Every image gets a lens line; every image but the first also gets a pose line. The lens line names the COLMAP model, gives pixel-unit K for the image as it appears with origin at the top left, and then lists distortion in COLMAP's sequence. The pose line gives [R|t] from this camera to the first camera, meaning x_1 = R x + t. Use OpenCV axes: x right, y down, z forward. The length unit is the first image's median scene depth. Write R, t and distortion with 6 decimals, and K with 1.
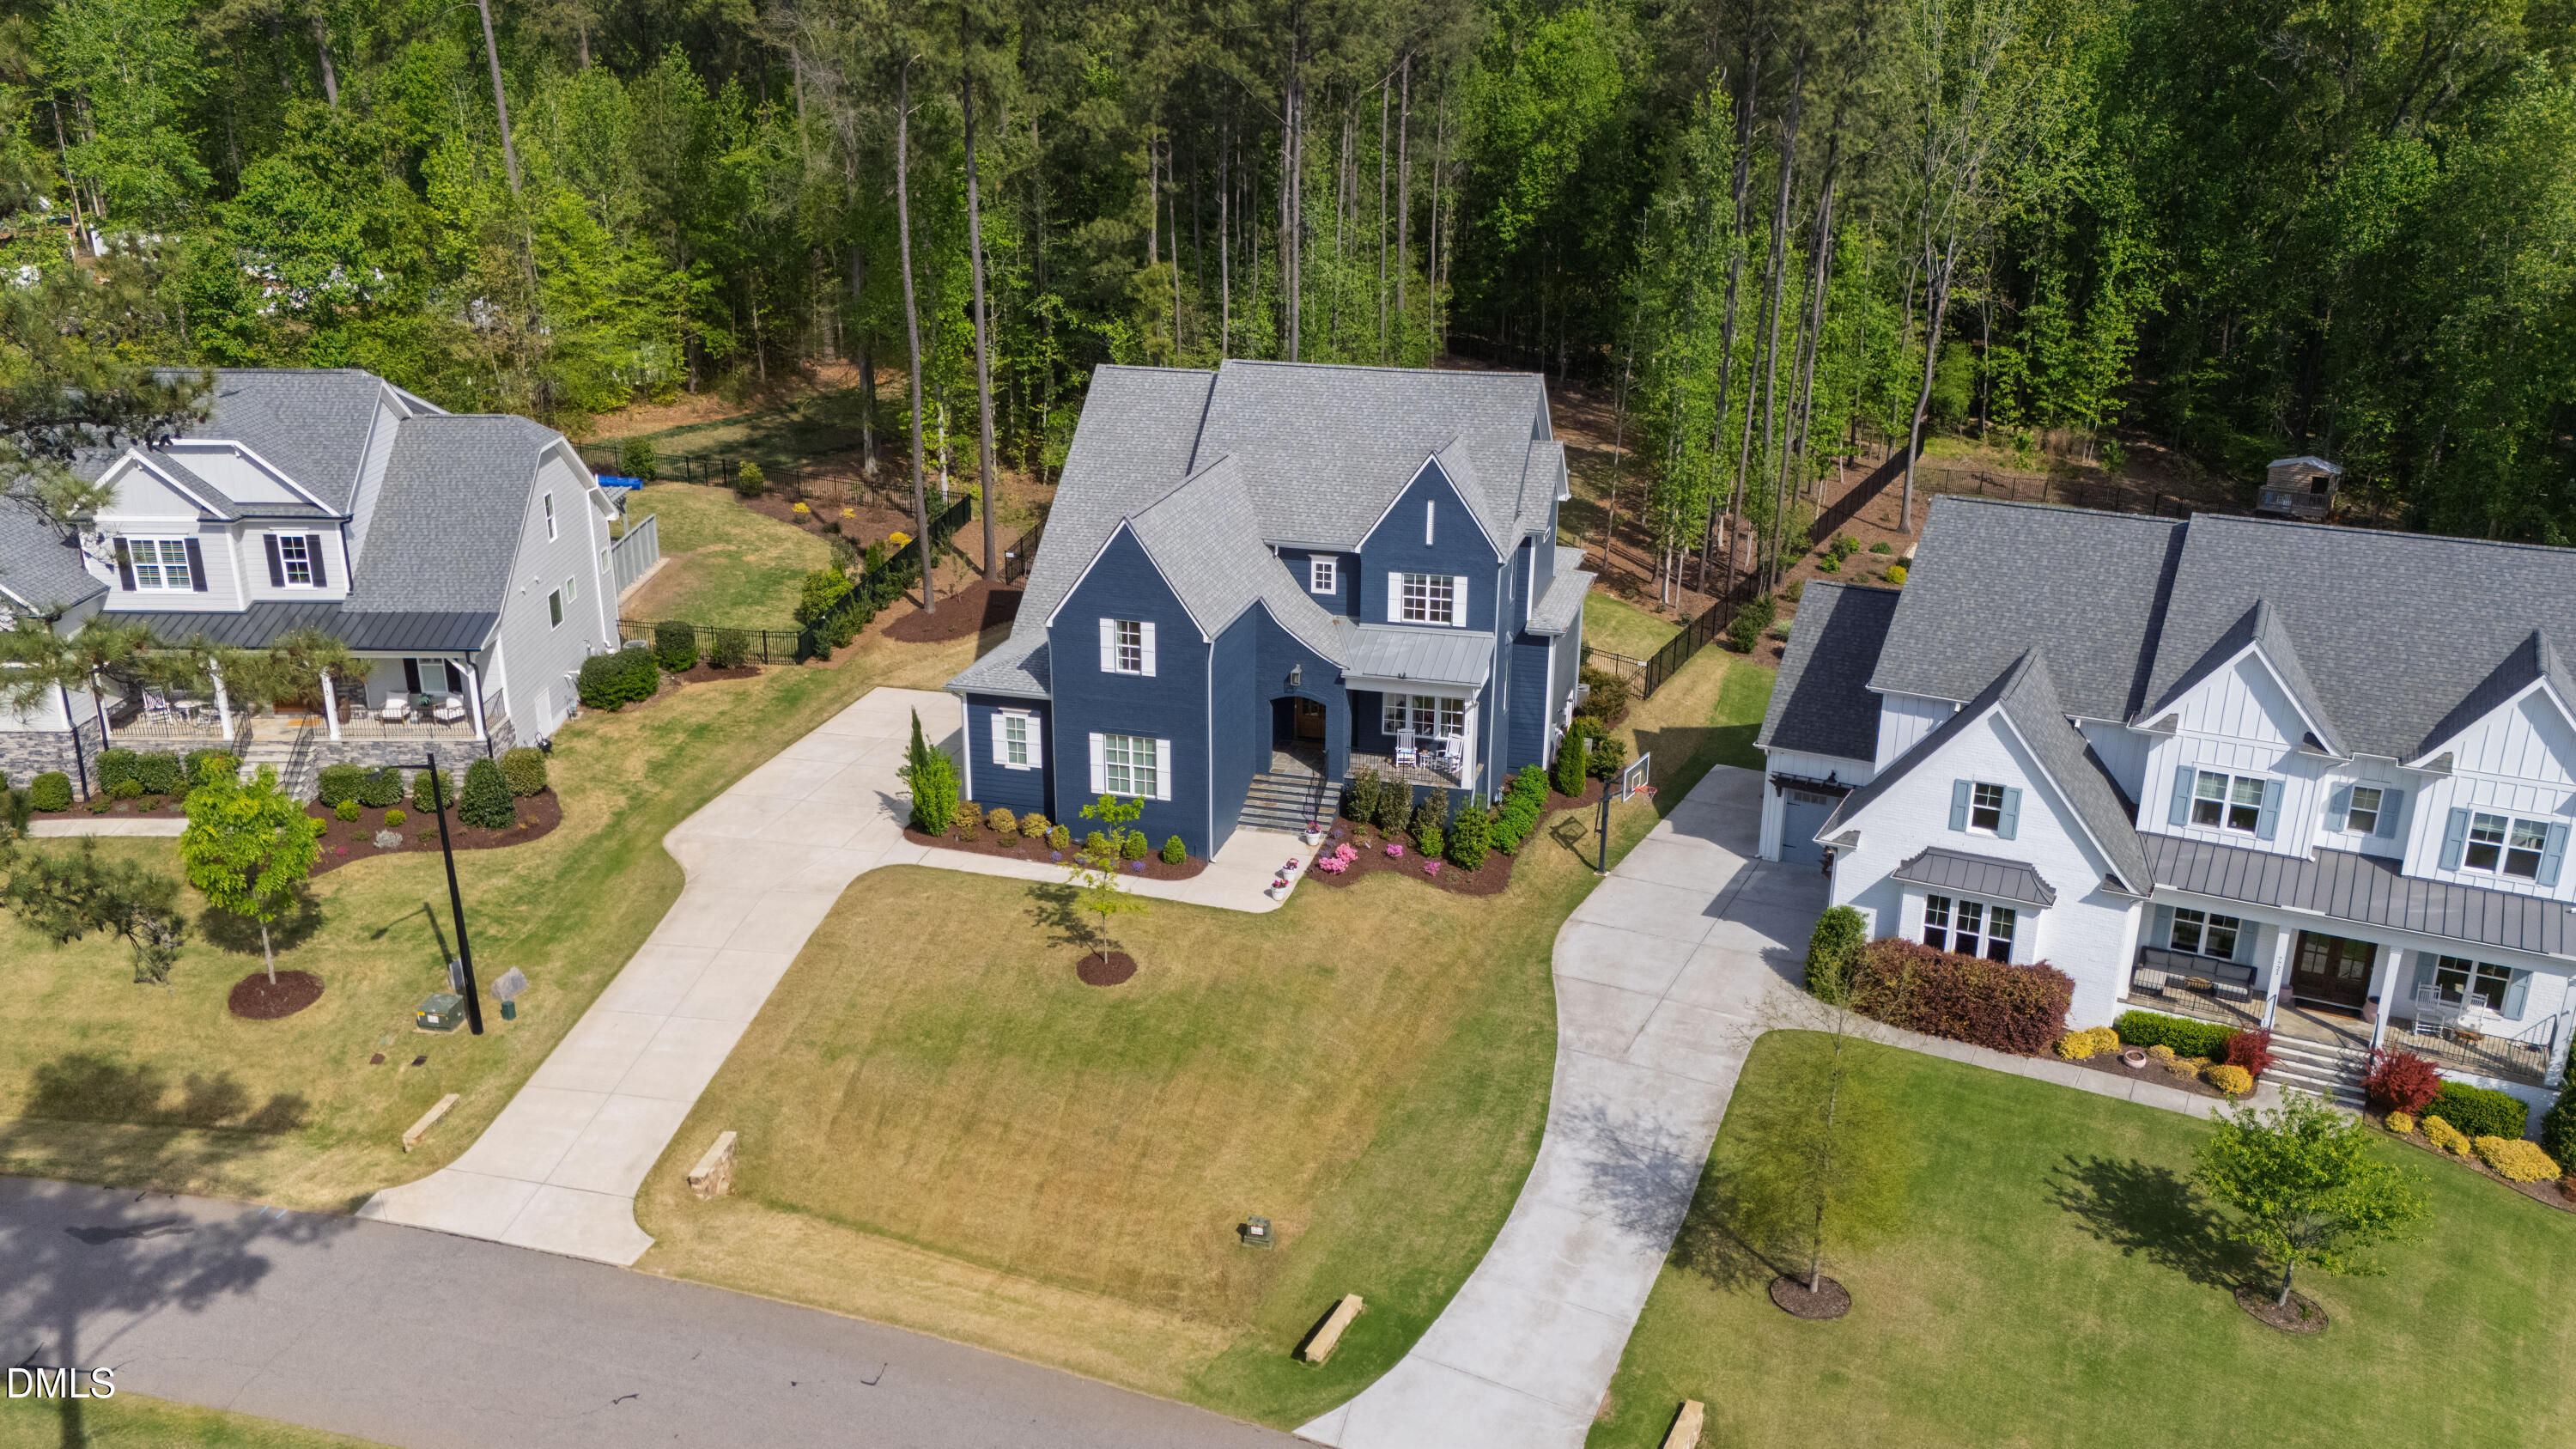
lens RADIAL K [[2059.8, 0, 1257.7], [0, 2059.8, 765.2], [0, 0, 1]] dist [0.044230, -0.016224]
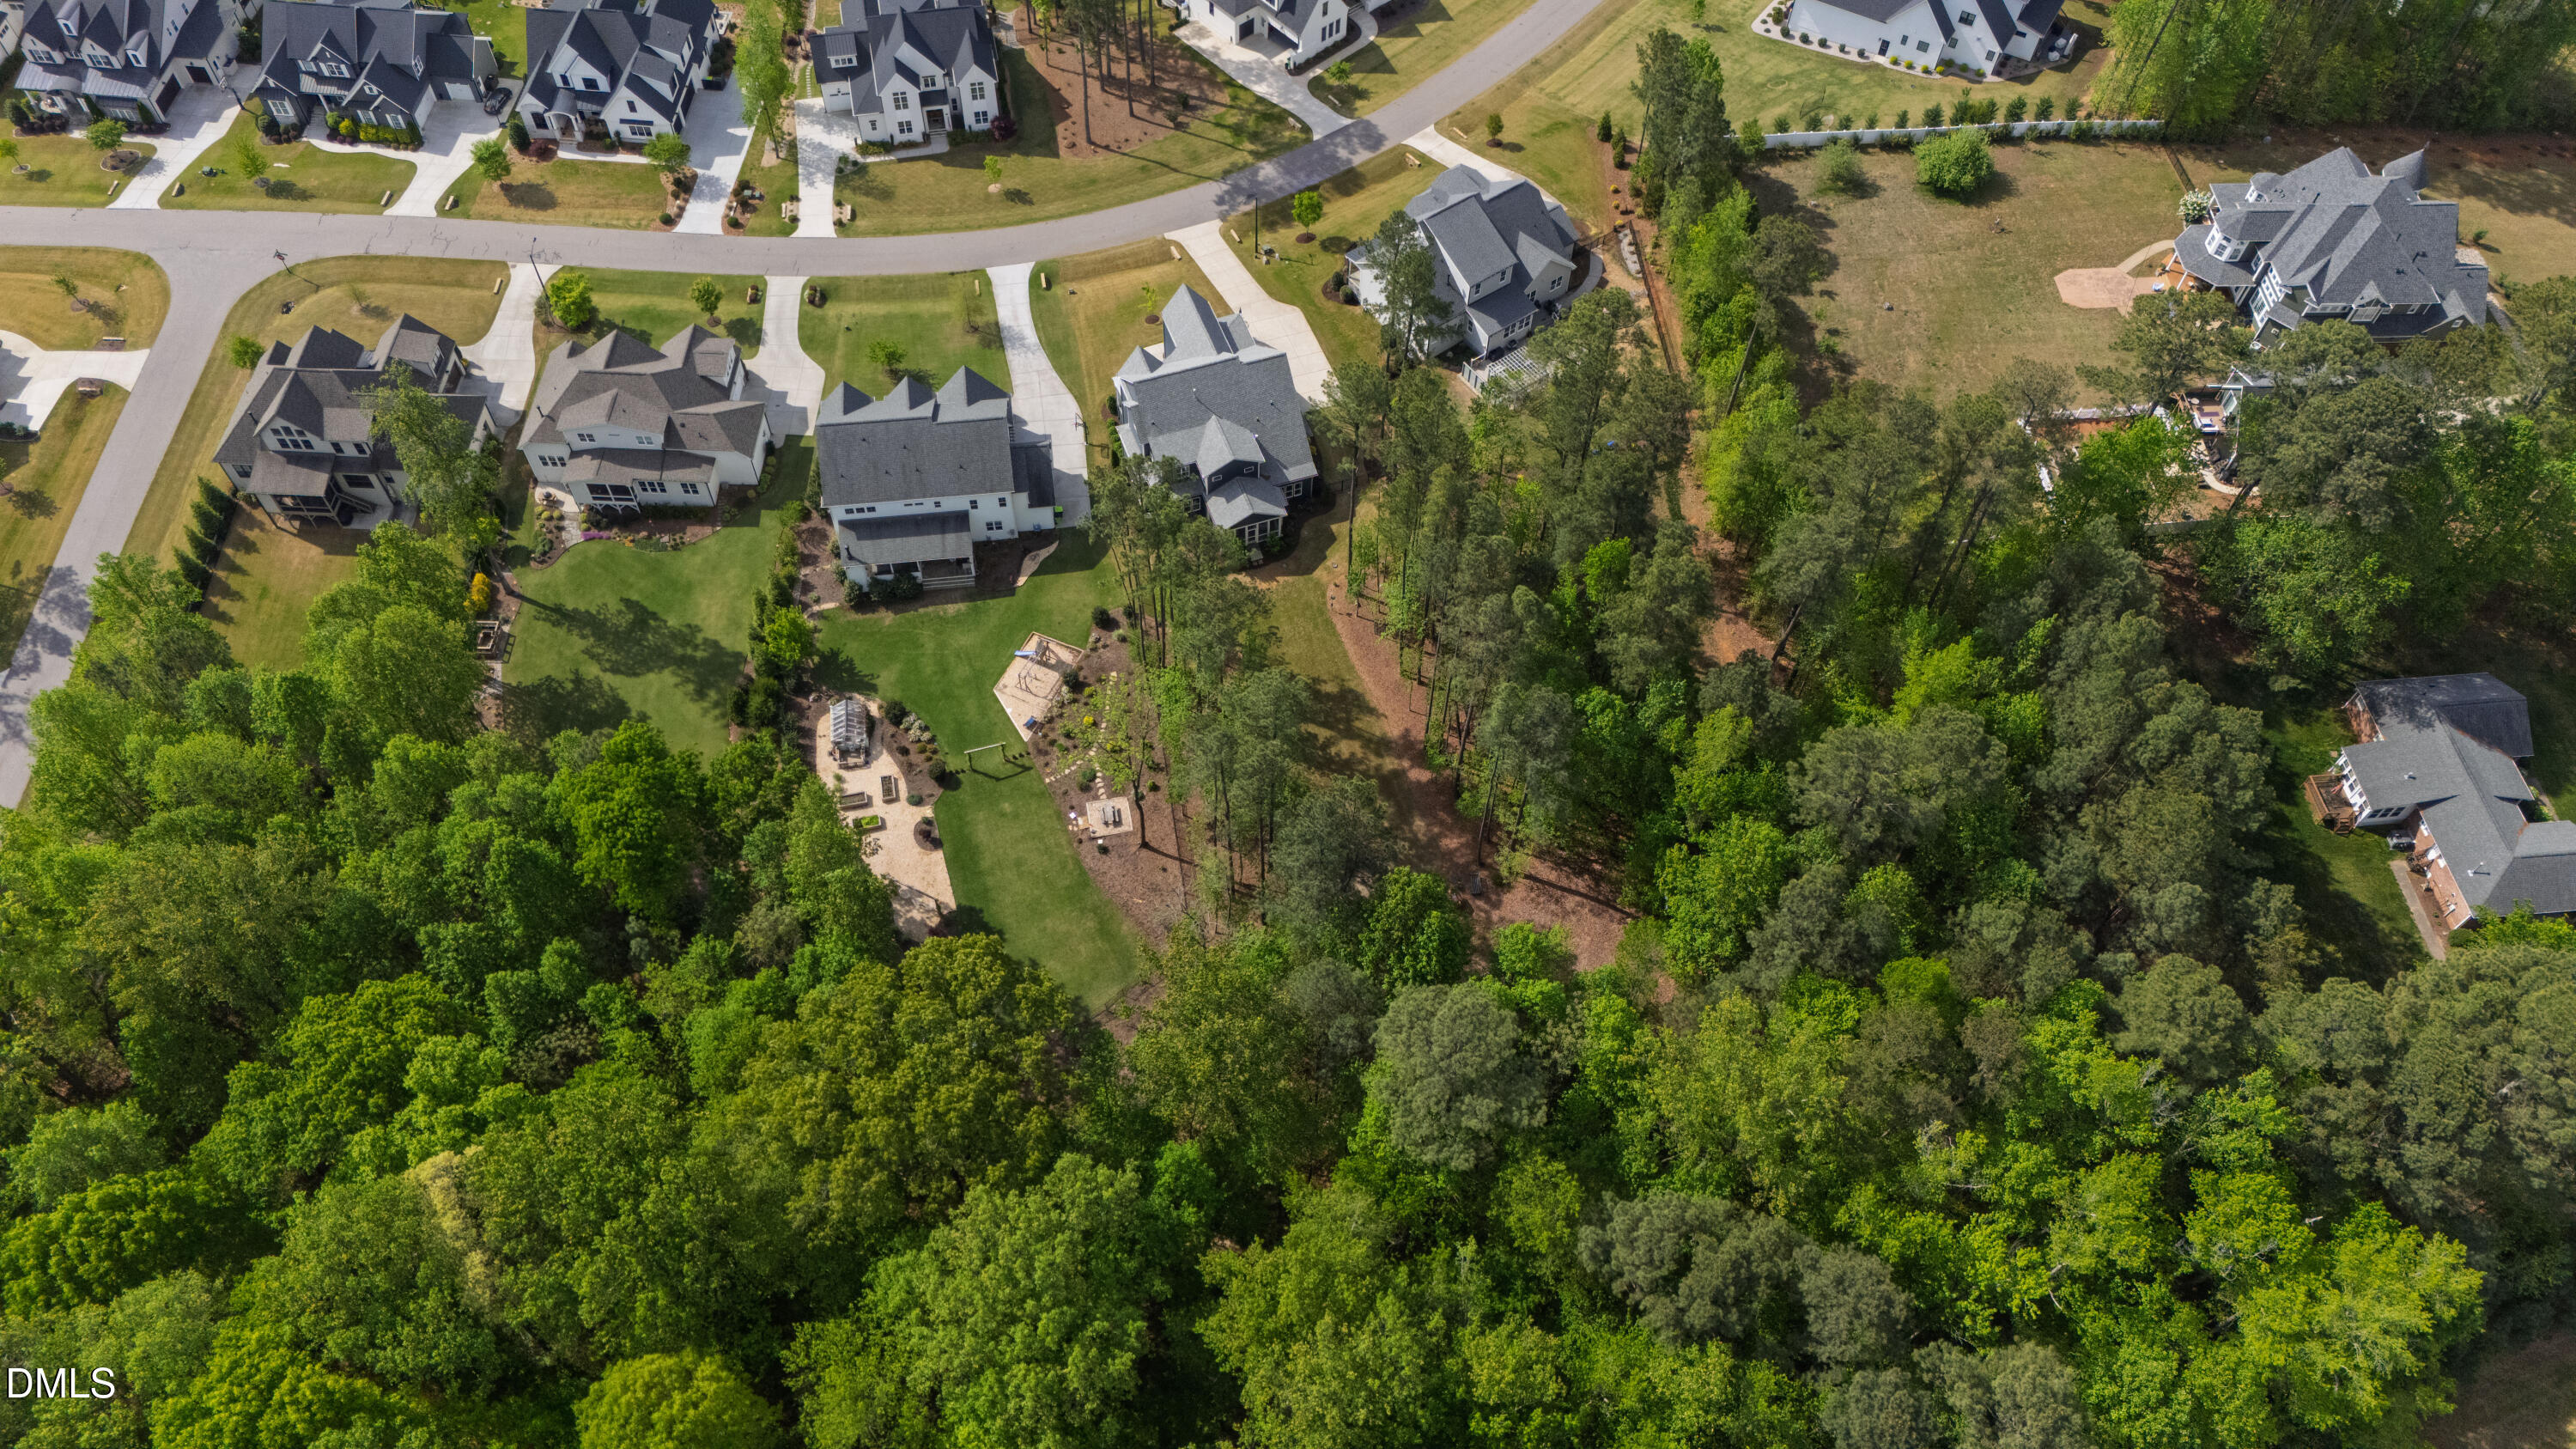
lens RADIAL K [[1878.8, 0, 1288.0], [0, 1878.8, 724.5], [0, 0, 1]] dist [0.078463, -0.047936]
pose [[-0.806783, 0.482287, -0.341322, 1.215765], [-0.221478, 0.288705, 0.931449, -2.843408], [0.547767, 0.827072, -0.126106, 2.026590]]
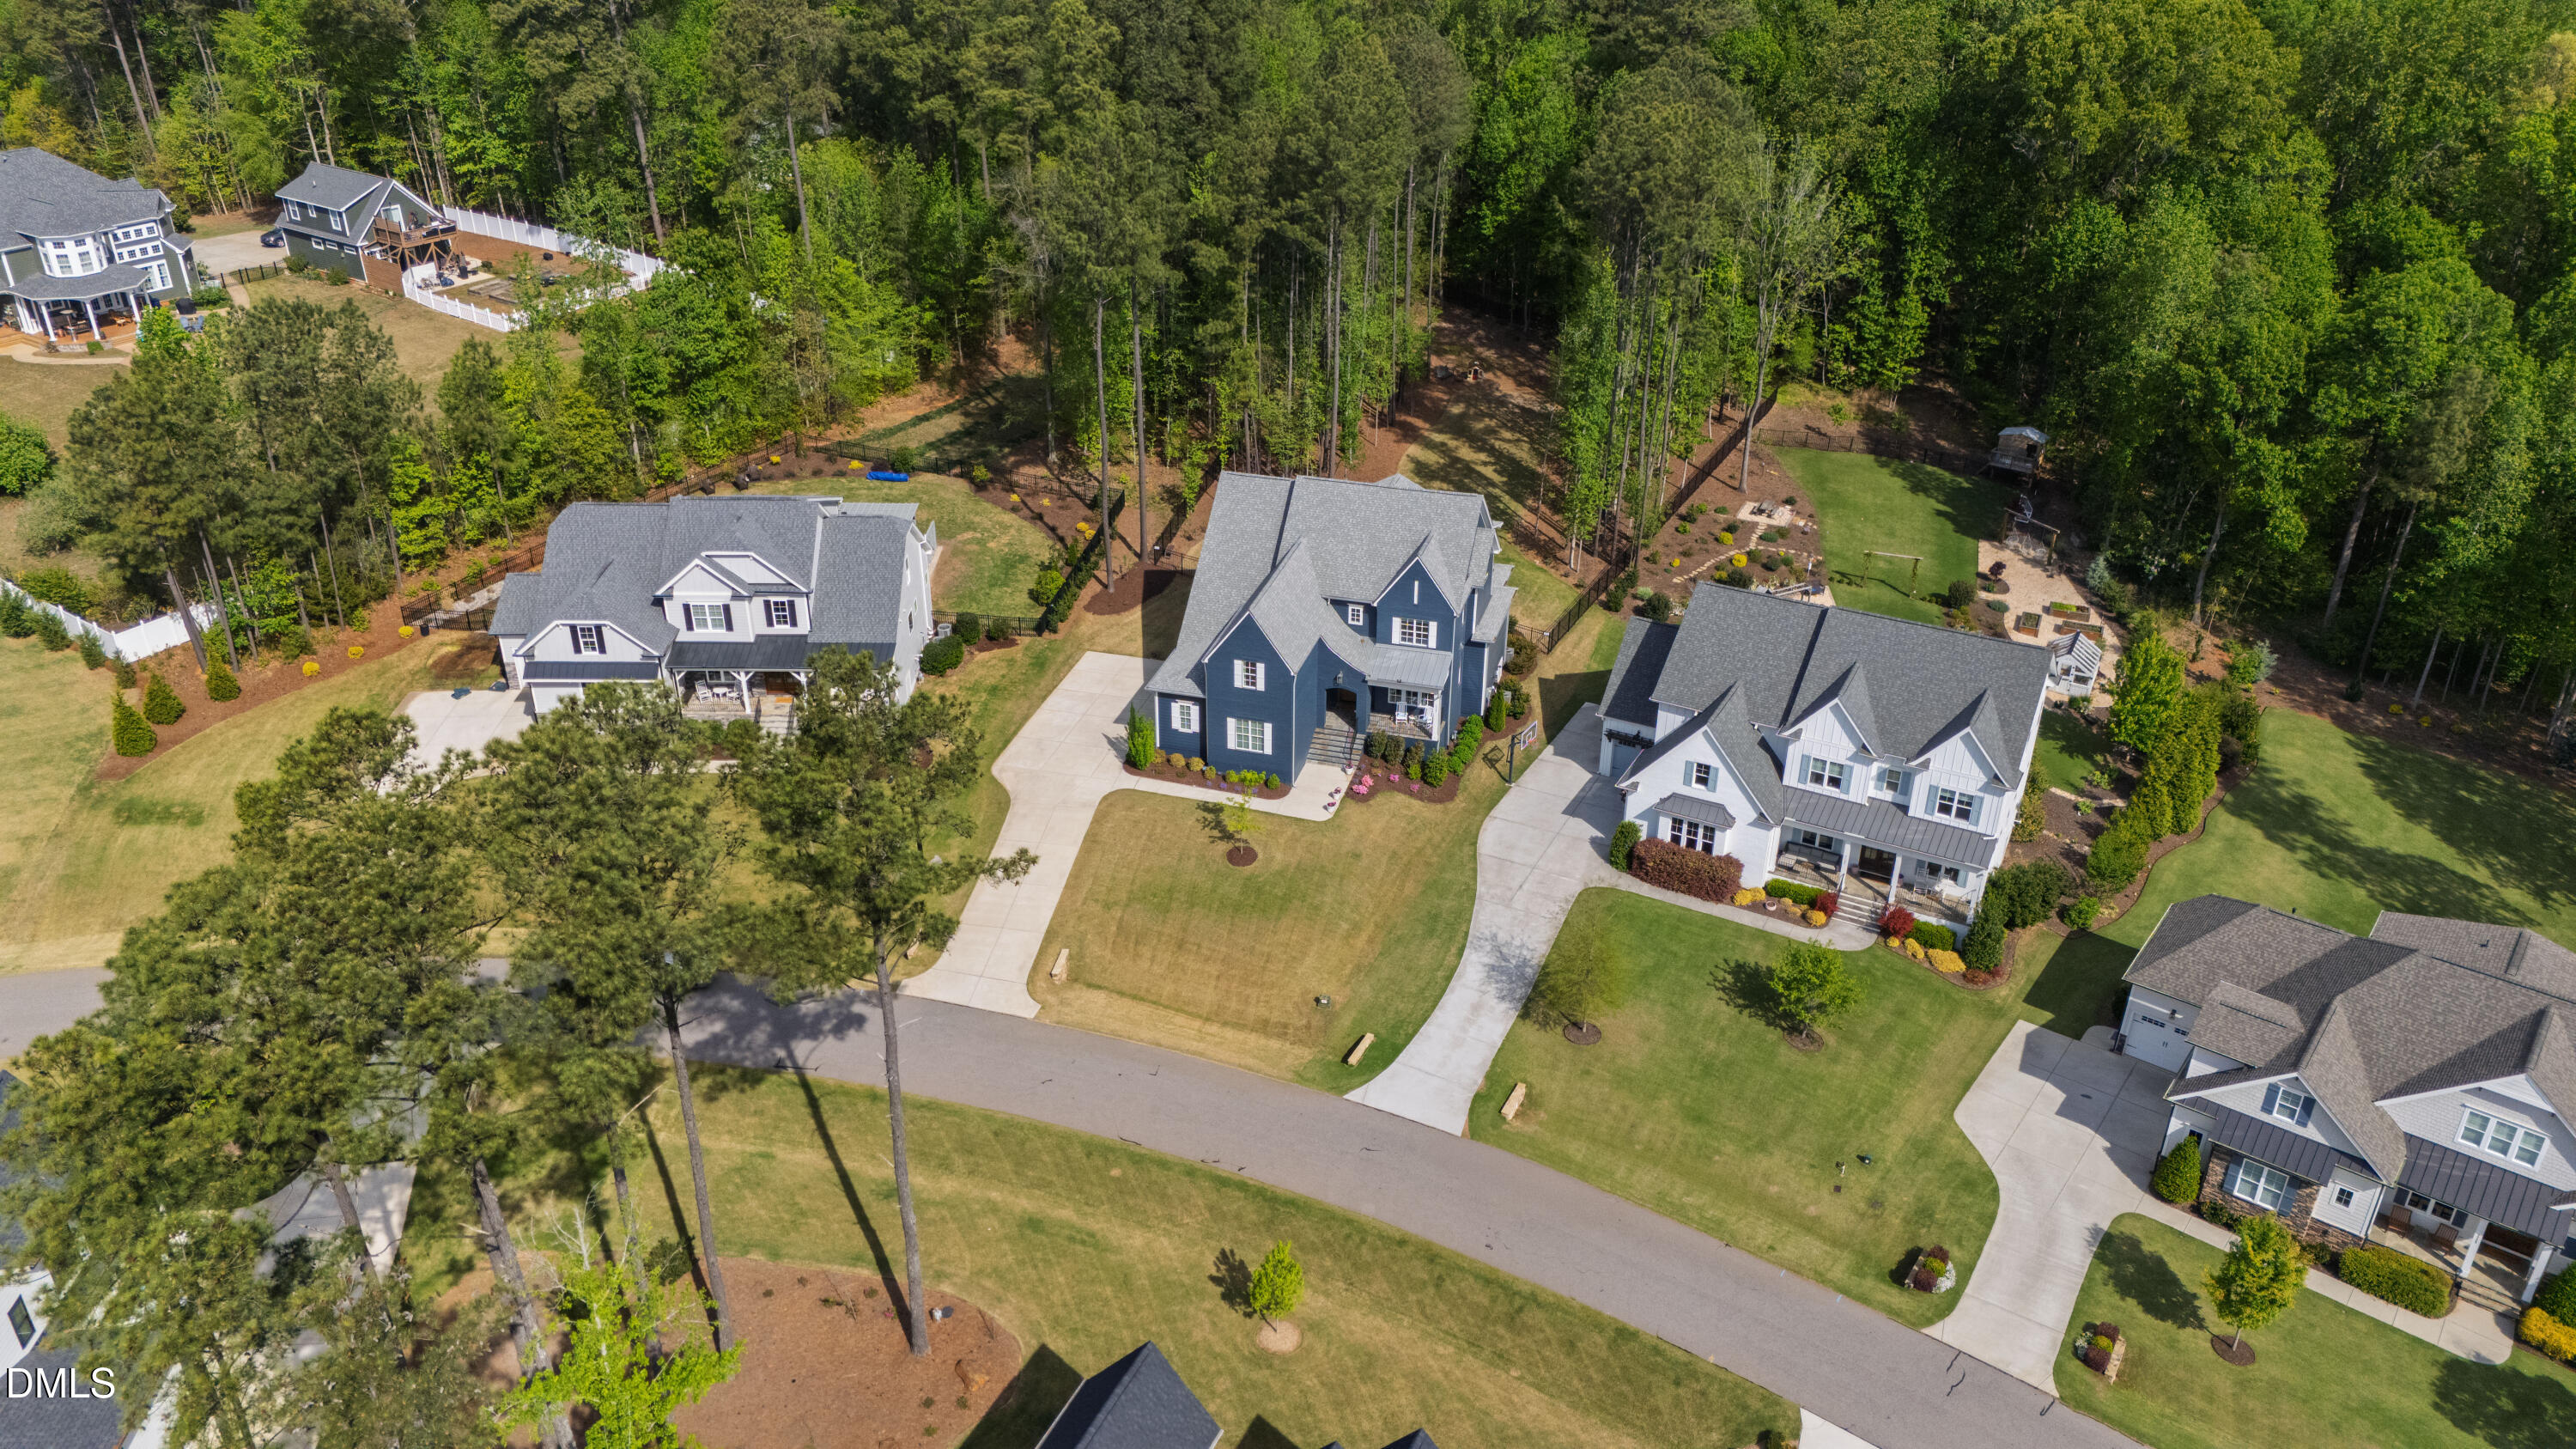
lens RADIAL K [[1878.8, 0, 1288.0], [0, 1878.8, 724.5], [0, 0, 1]] dist [0.078463, -0.047936]
pose [[0.999987, 0.002866, 0.004172, -0.034147], [-0.003440, 0.989444, 0.144872, -0.246241], [-0.003713, -0.144884, 0.989442, -0.636851]]
